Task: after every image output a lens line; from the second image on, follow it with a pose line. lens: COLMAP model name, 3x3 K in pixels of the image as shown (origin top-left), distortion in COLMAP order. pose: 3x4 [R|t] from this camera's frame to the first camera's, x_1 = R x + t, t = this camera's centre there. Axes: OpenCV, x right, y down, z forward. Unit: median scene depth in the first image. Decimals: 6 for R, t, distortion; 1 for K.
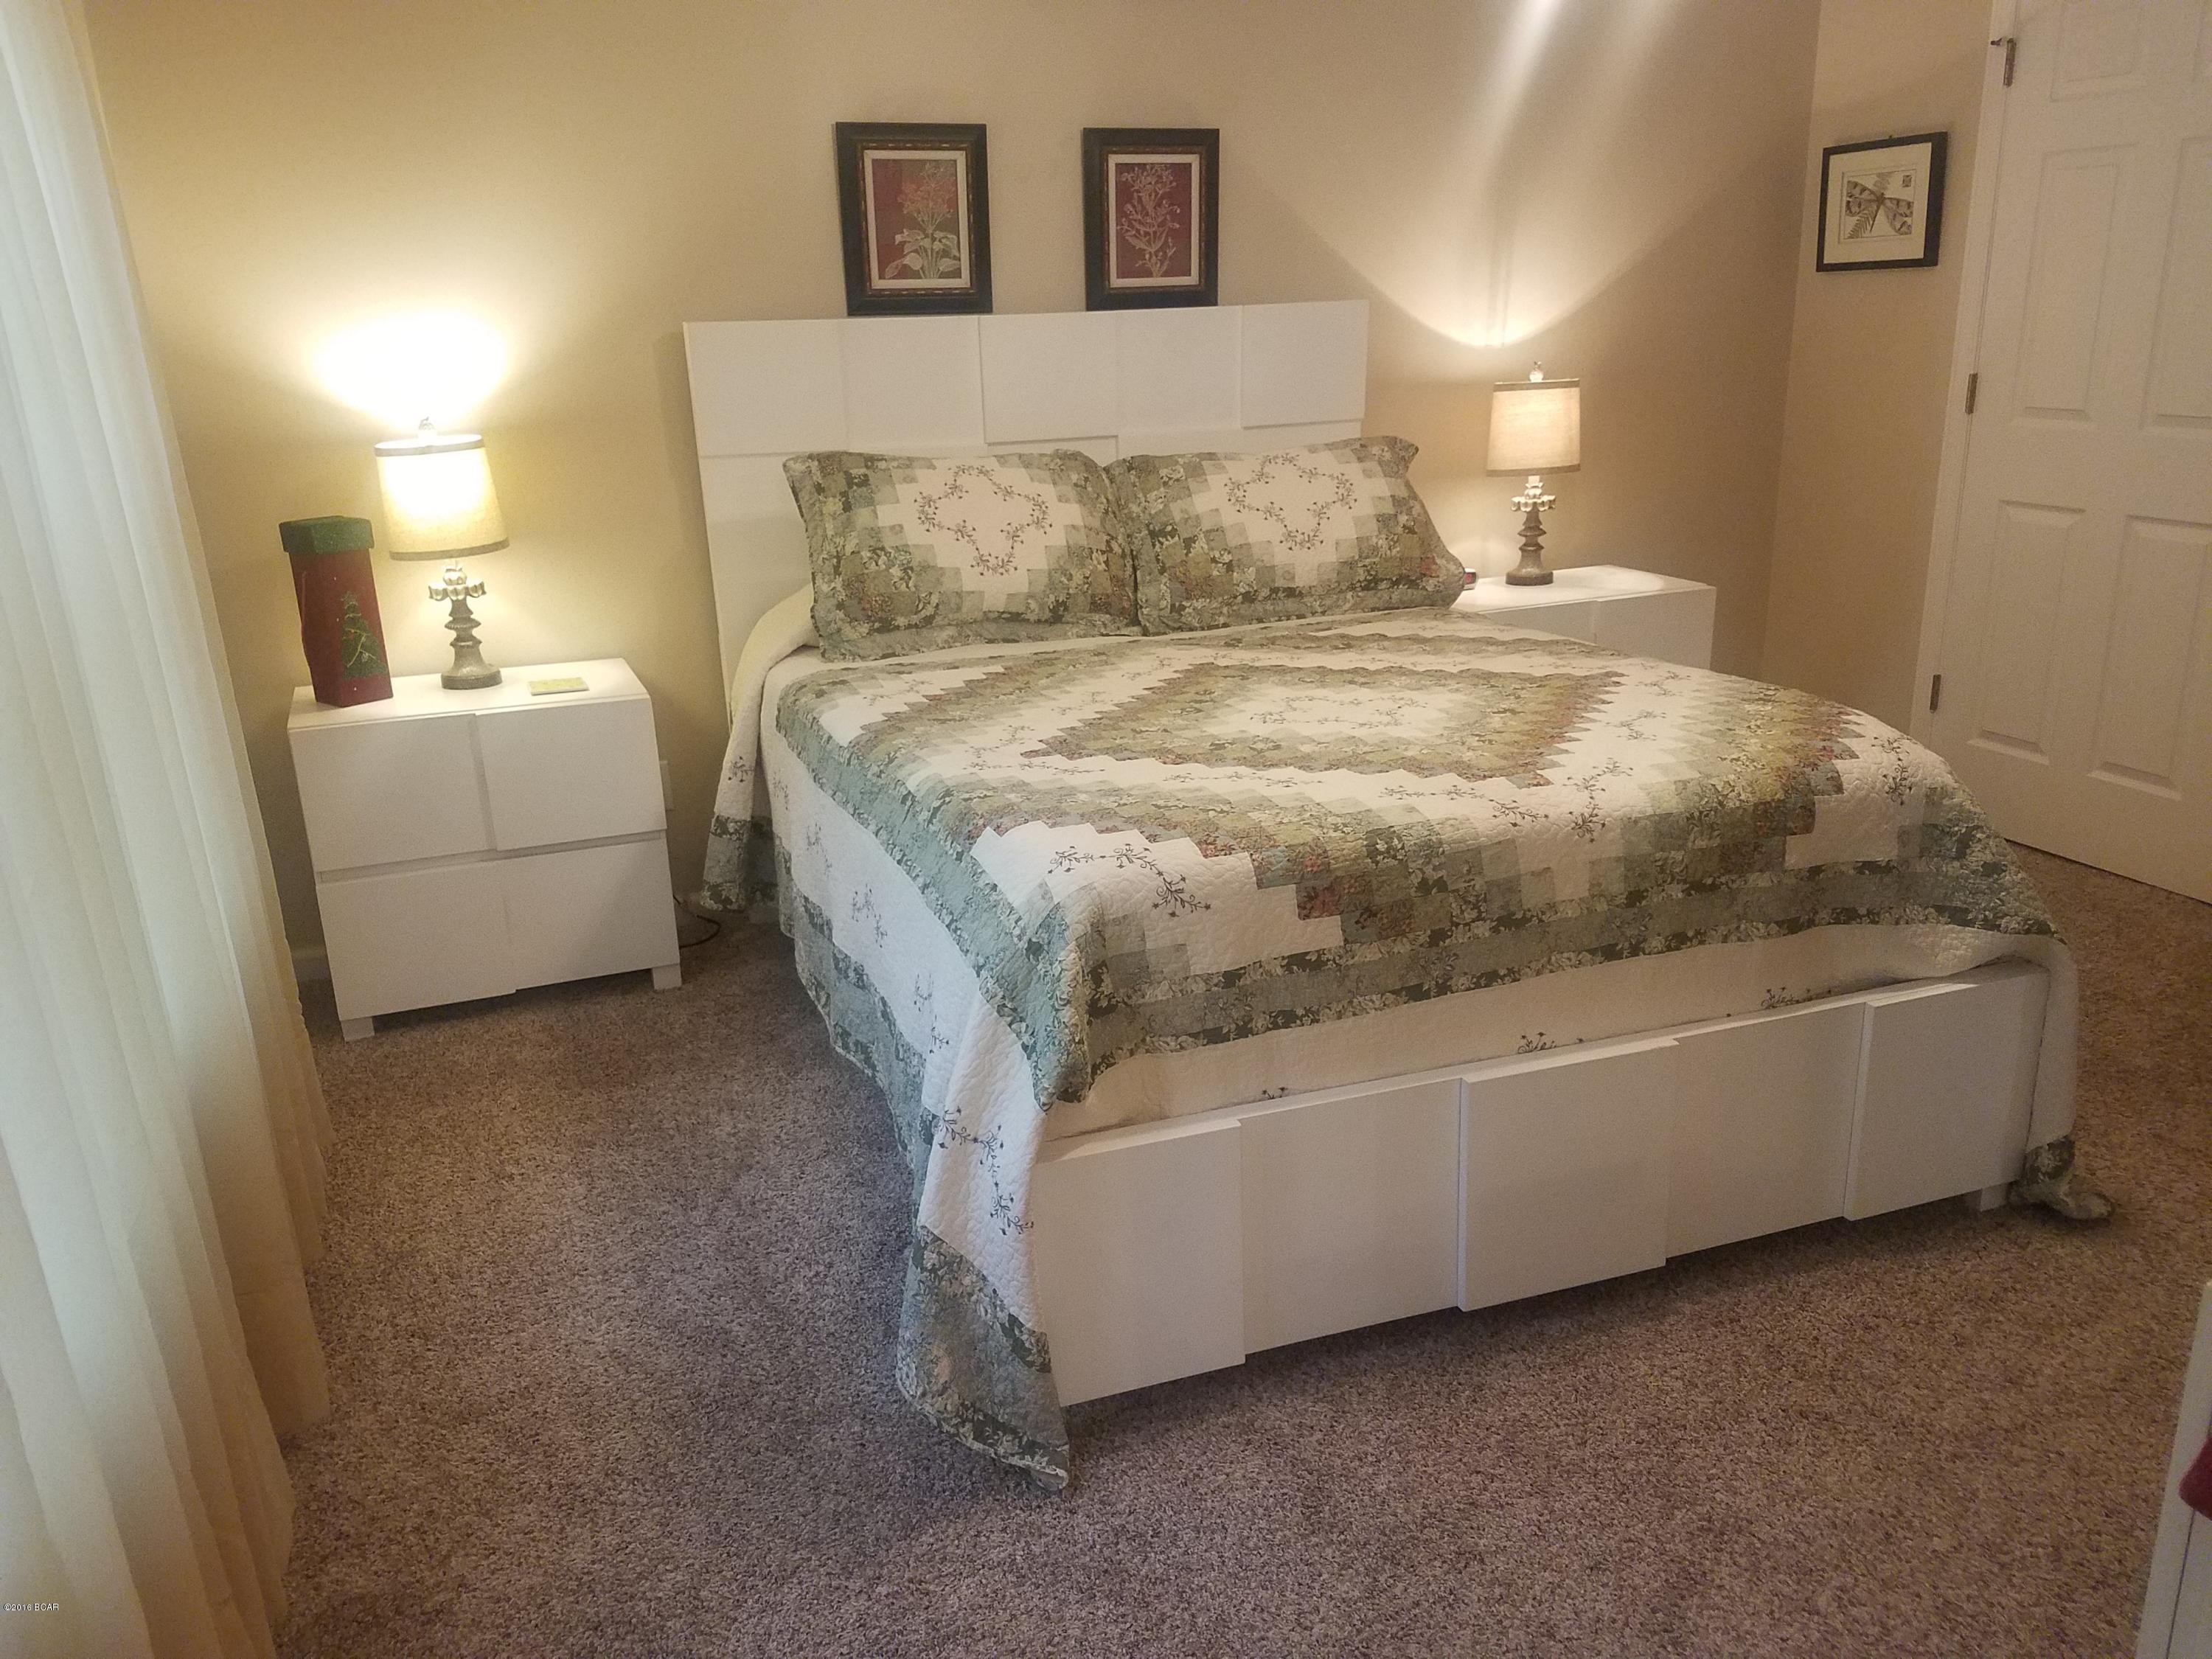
lens RADIAL K [[1685.2, 0, 1110.4], [0, 1685.2, 872.8], [0, 0, 1]] dist [0.273982, -0.572194]
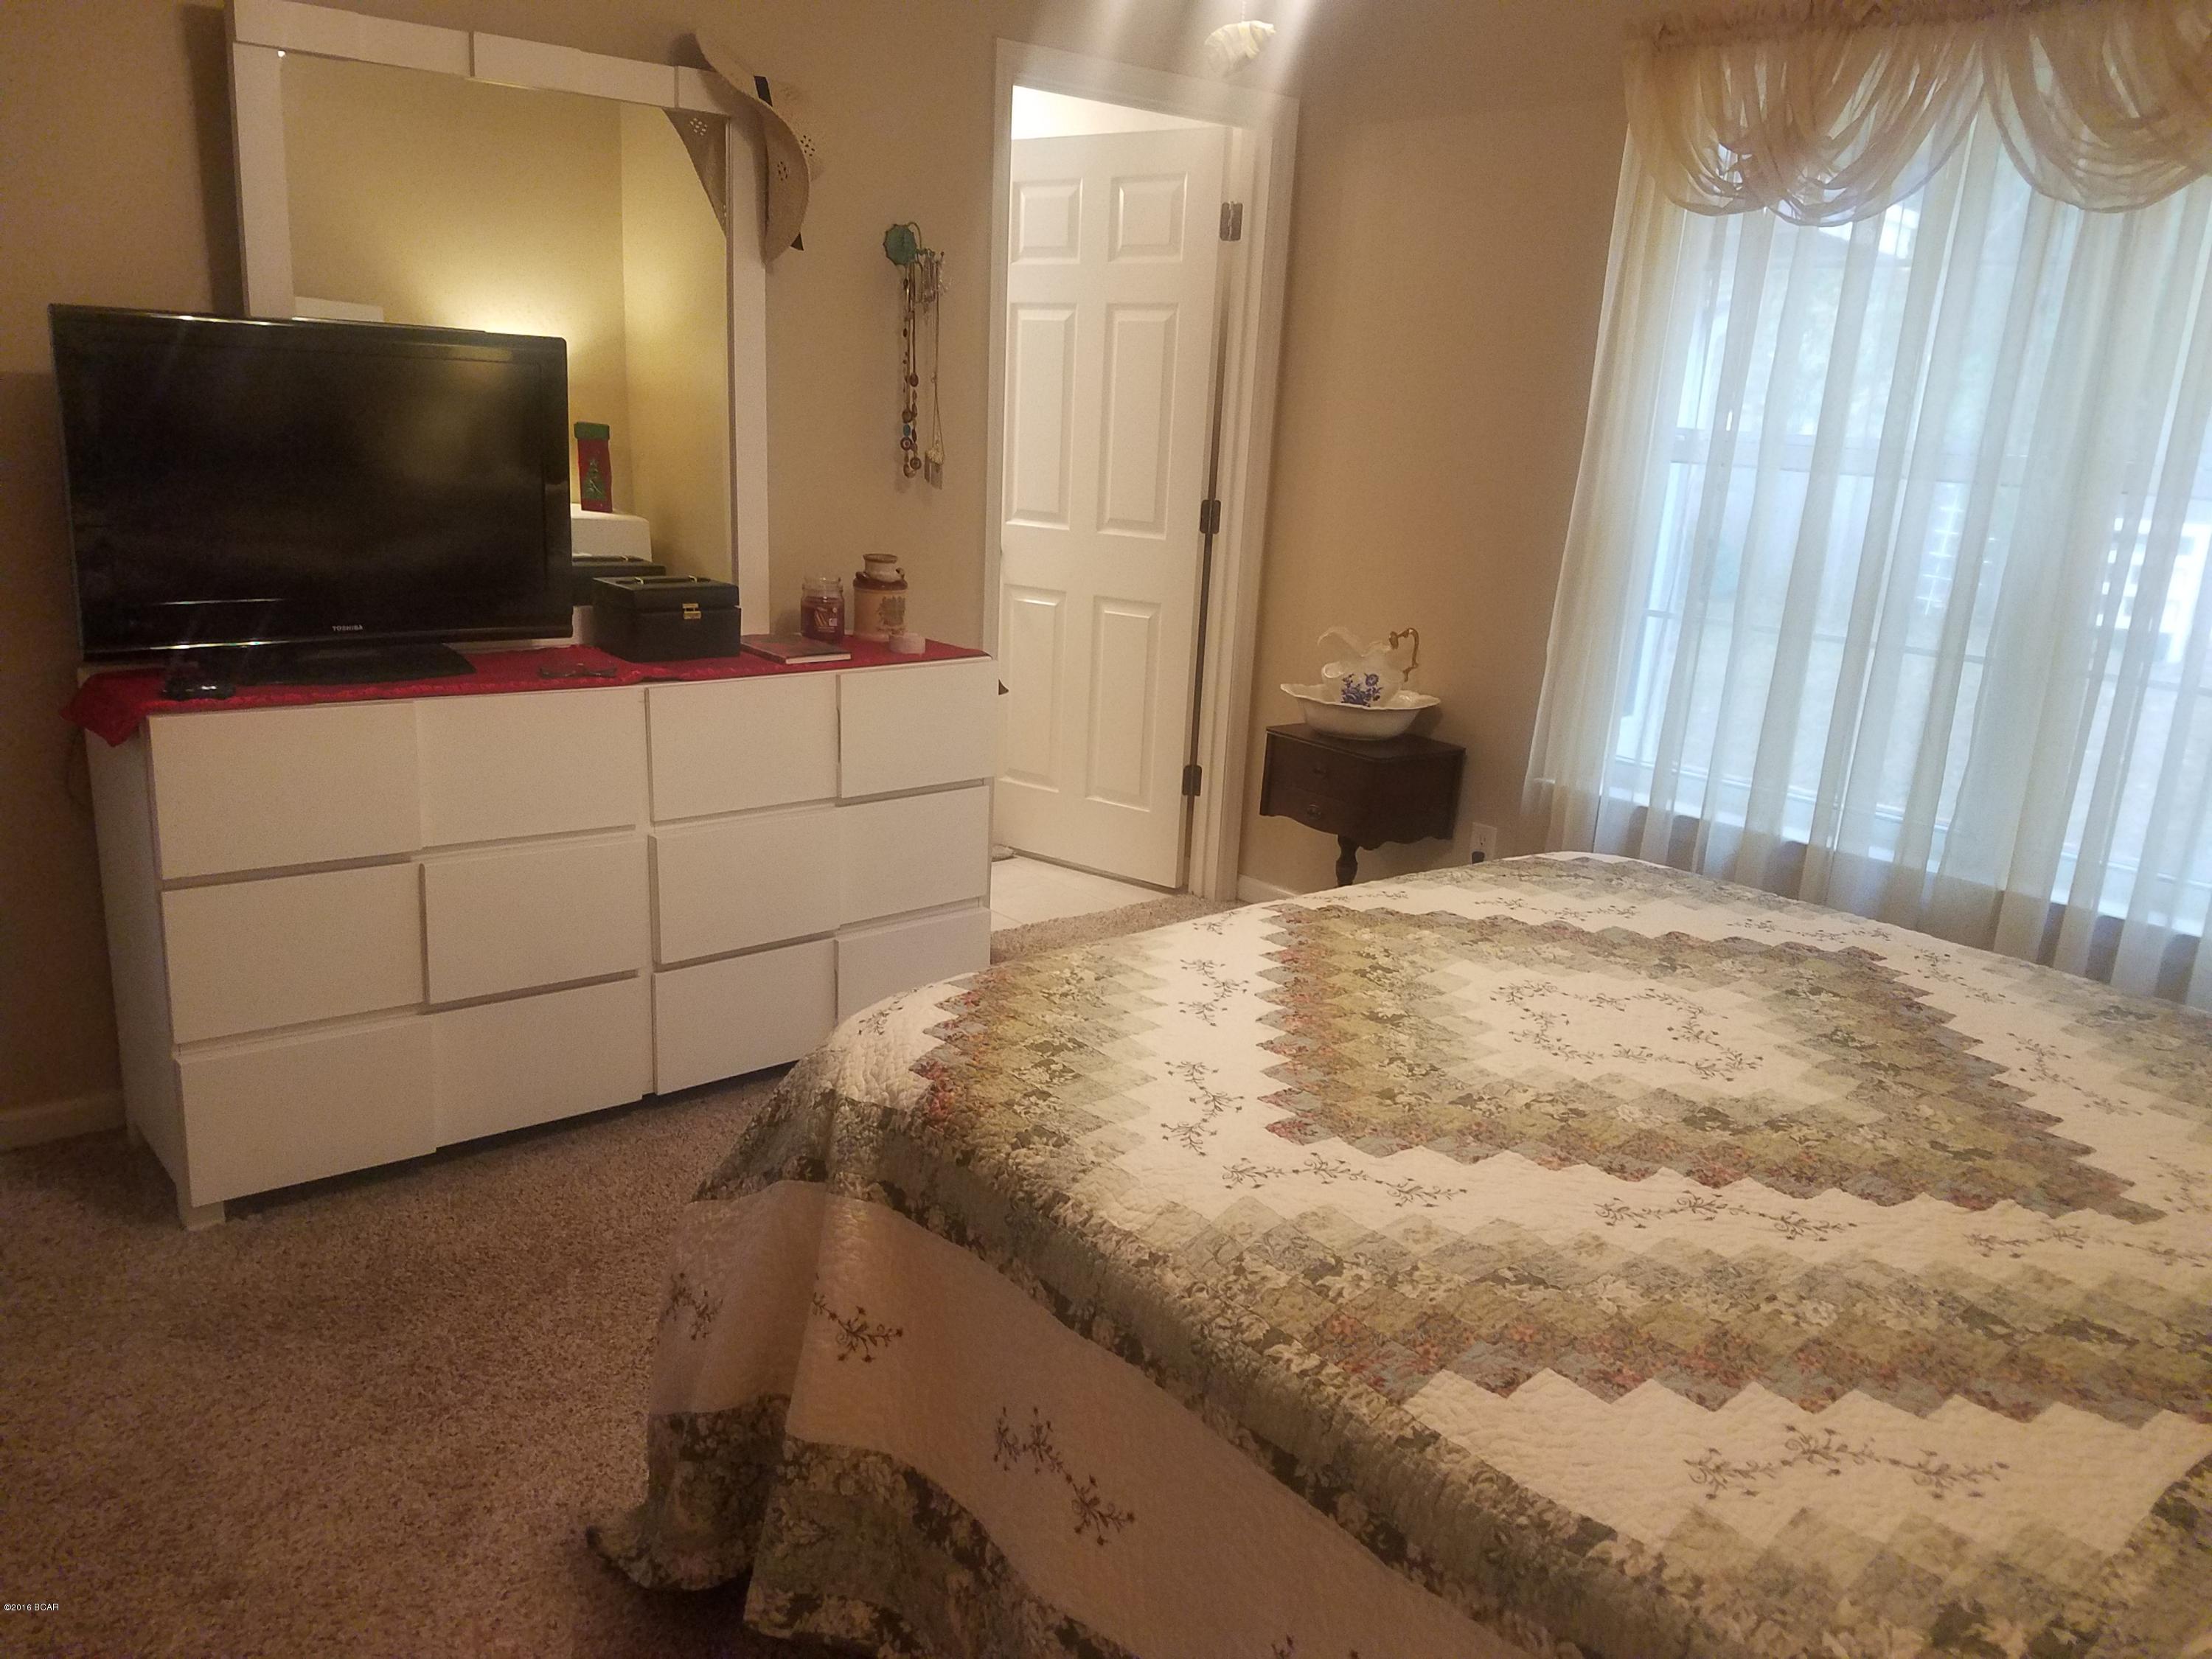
lens RADIAL K [[1685.2, 0, 1110.4], [0, 1685.2, 872.8], [0, 0, 1]] dist [0.273982, -0.572194]
pose [[-0.949969, 0.074385, -0.303358, 0.431444], [-0.112744, 0.824088, 0.555129, -0.410280], [0.291287, 0.561557, -0.774471, 1.160568]]
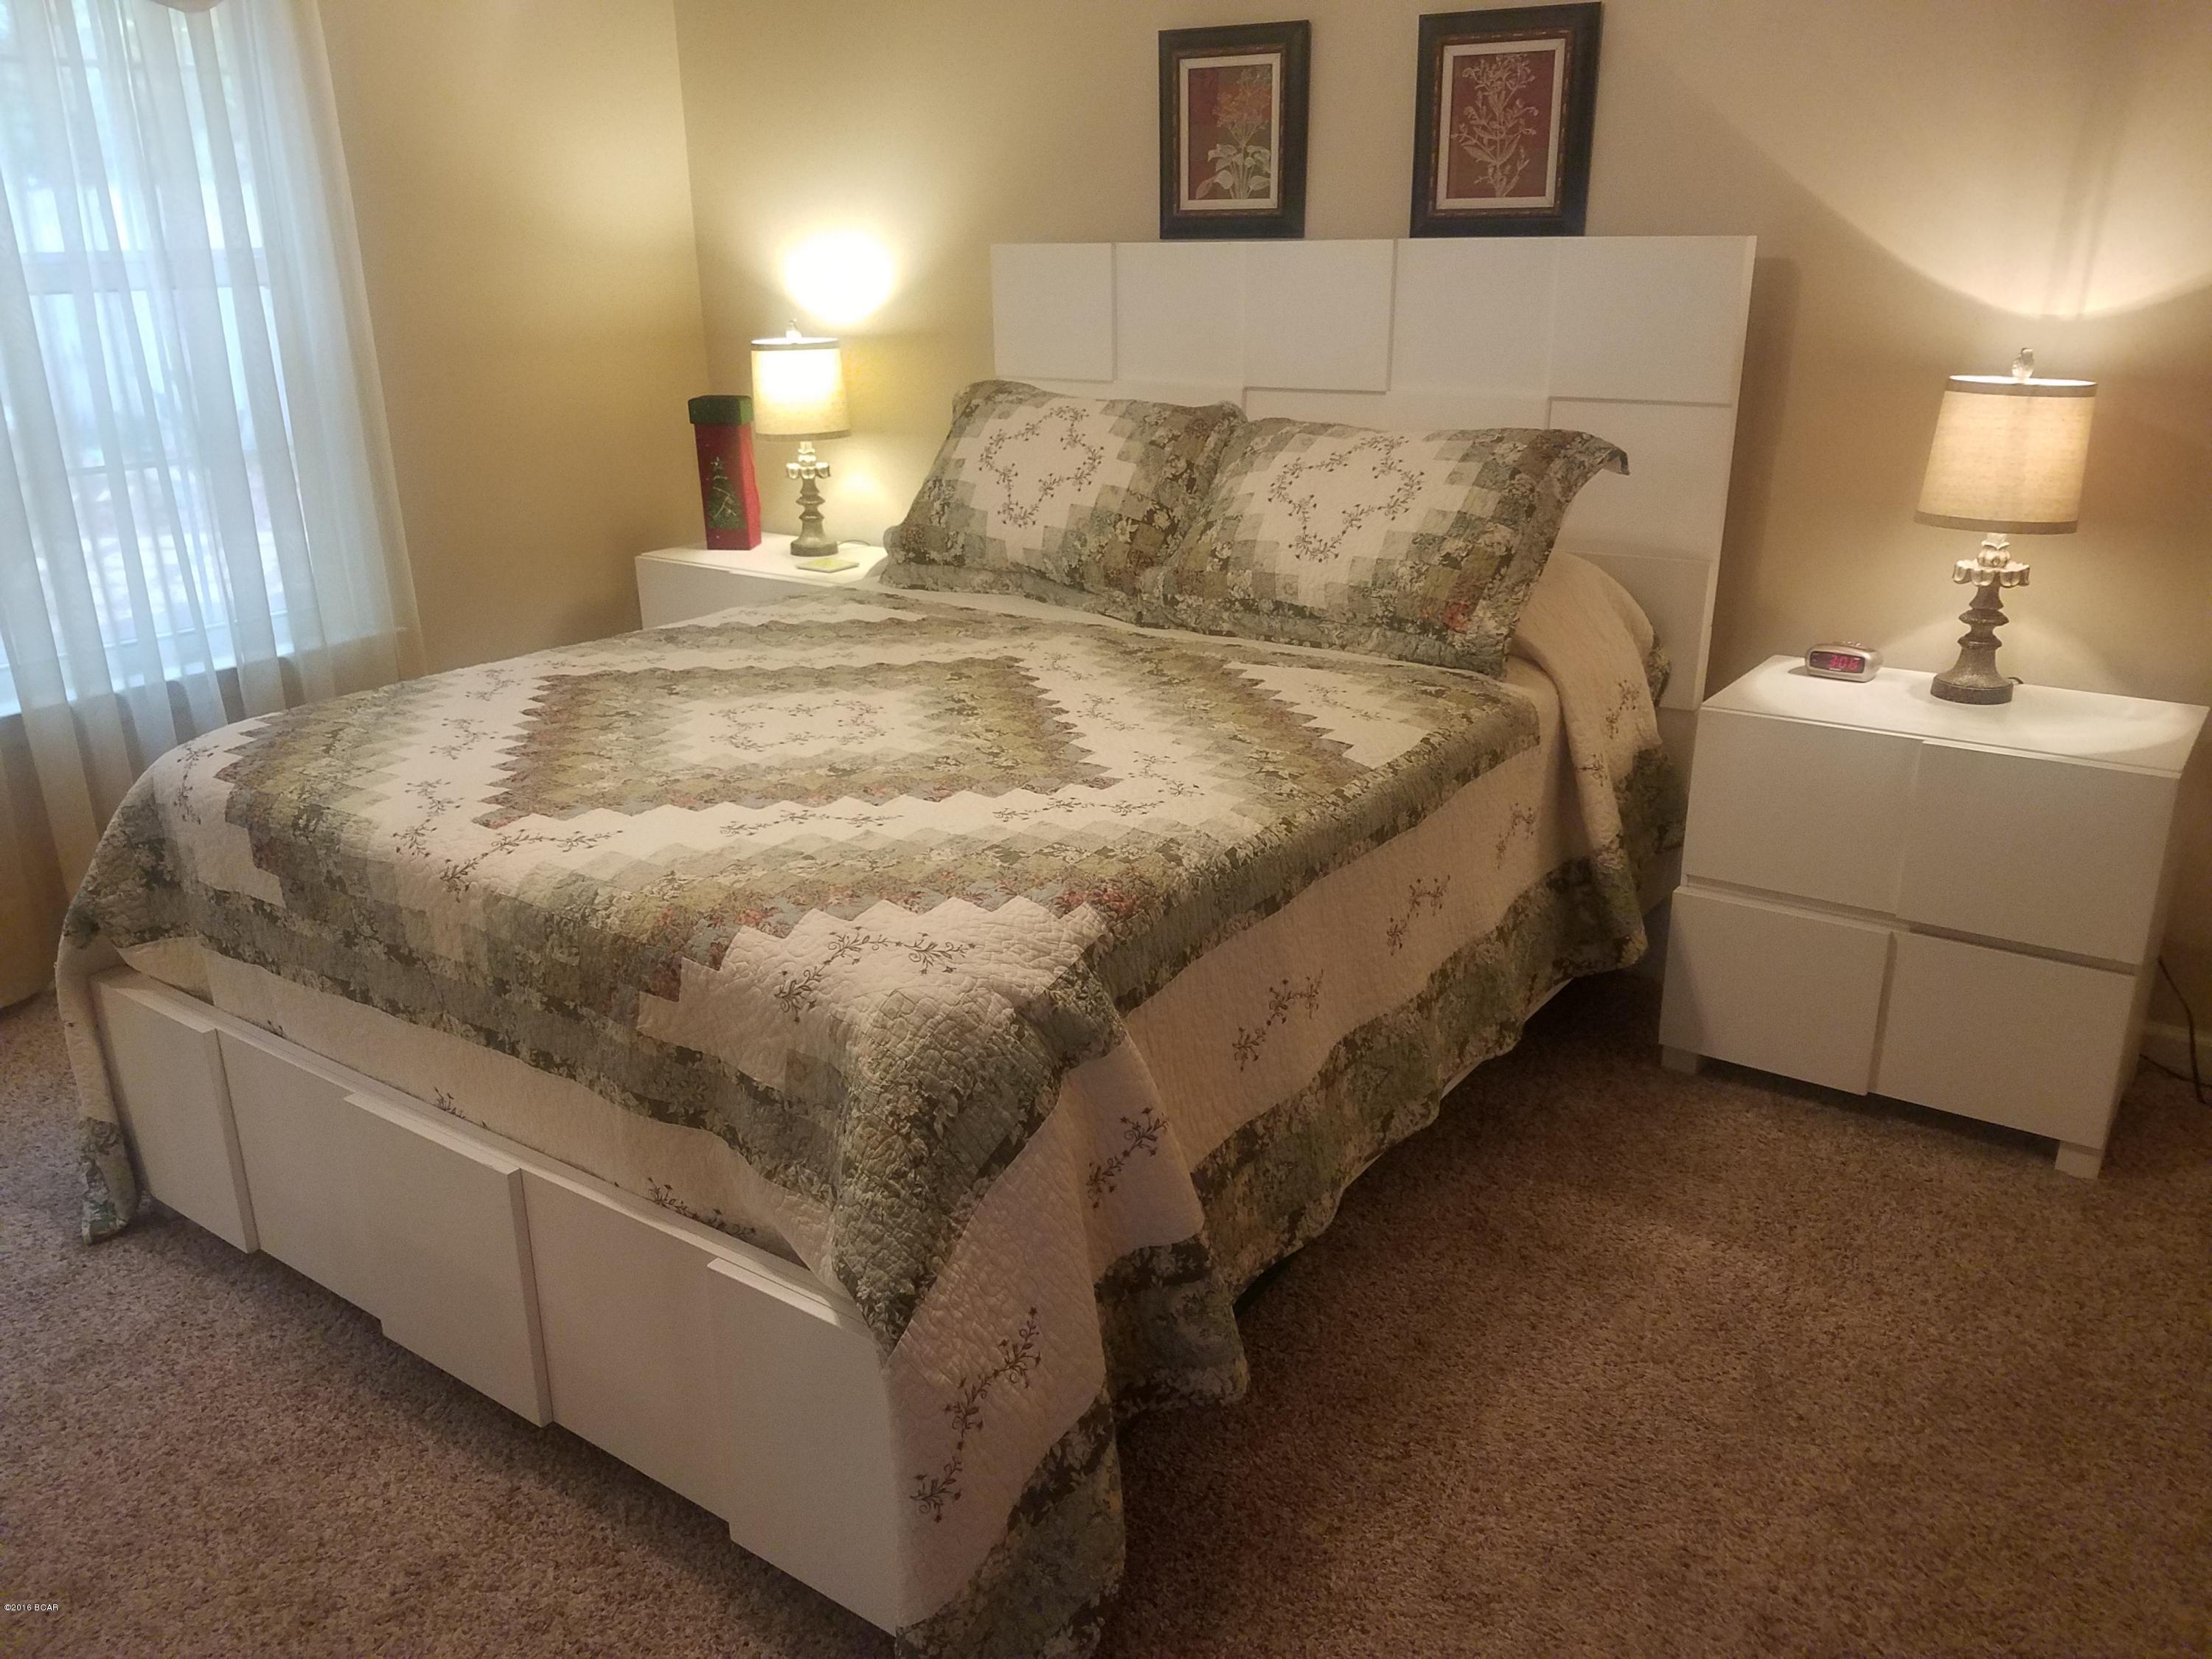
lens RADIAL K [[1685.2, 0, 1110.4], [0, 1685.2, 872.8], [0, 0, 1]] dist [0.273982, -0.572194]
pose [[0.566855, 0.313603, -0.761793, 0.734748], [-0.266982, 0.944735, 0.190251, -0.185717], [0.779356, 0.095540, 0.619255, 0.472009]]
